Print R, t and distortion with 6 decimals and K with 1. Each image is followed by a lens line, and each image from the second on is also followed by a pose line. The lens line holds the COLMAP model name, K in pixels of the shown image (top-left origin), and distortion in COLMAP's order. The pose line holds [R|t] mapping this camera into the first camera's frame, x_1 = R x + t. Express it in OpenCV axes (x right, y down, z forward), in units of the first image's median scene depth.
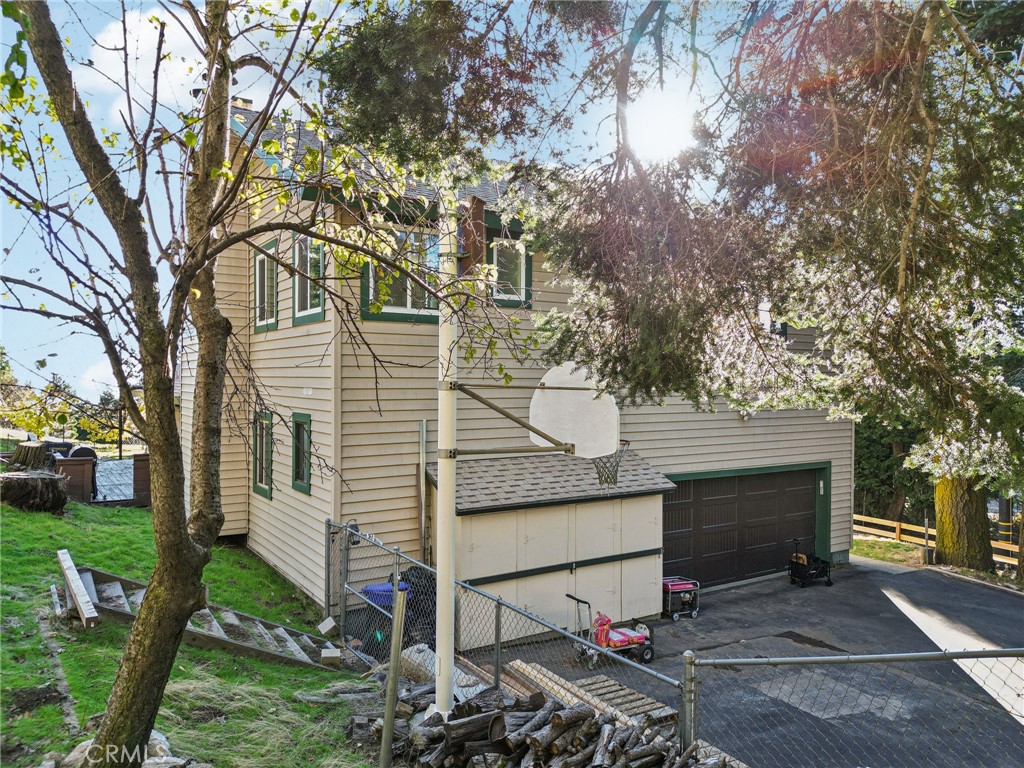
lens RADIAL K [[745.7, 0, 512.0], [0, 745.7, 384.0], [0, 0, 1]] dist [0.054274, 0.000267]
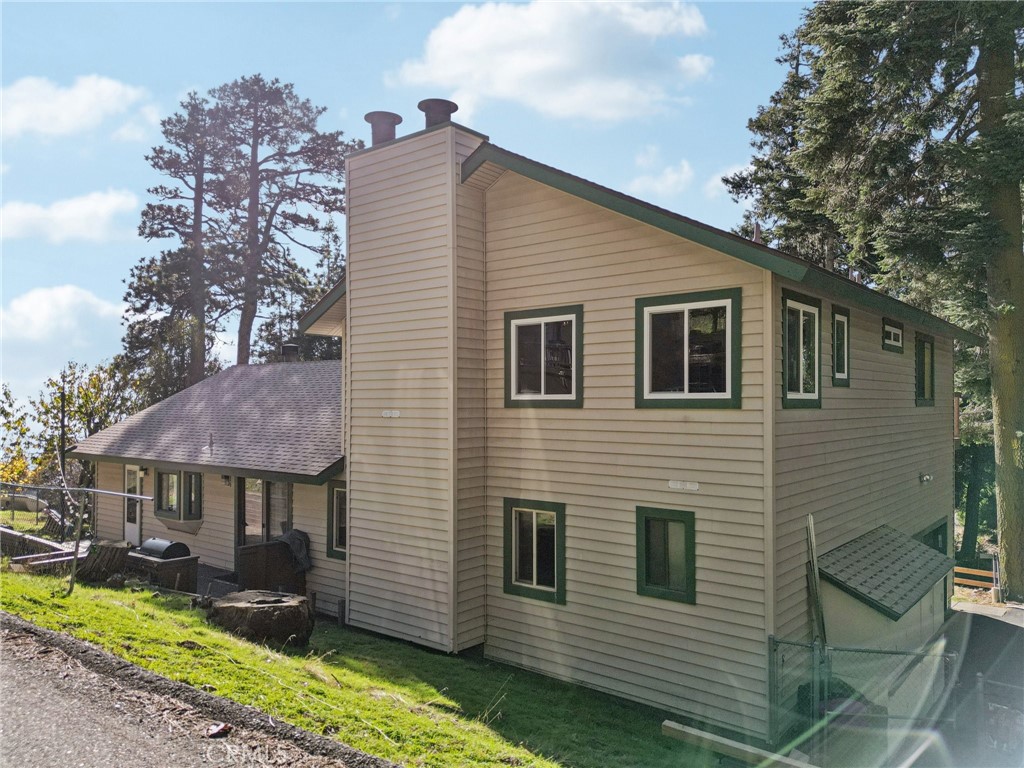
lens RADIAL K [[745.7, 0, 512.0], [0, 745.7, 384.0], [0, 0, 1]] dist [0.054274, 0.000267]
pose [[0.948822, 0.011438, 0.315605, -0.629782], [0.000096, 0.999333, -0.036506, -0.065078], [-0.315812, 0.034668, 0.948188, 0.187901]]
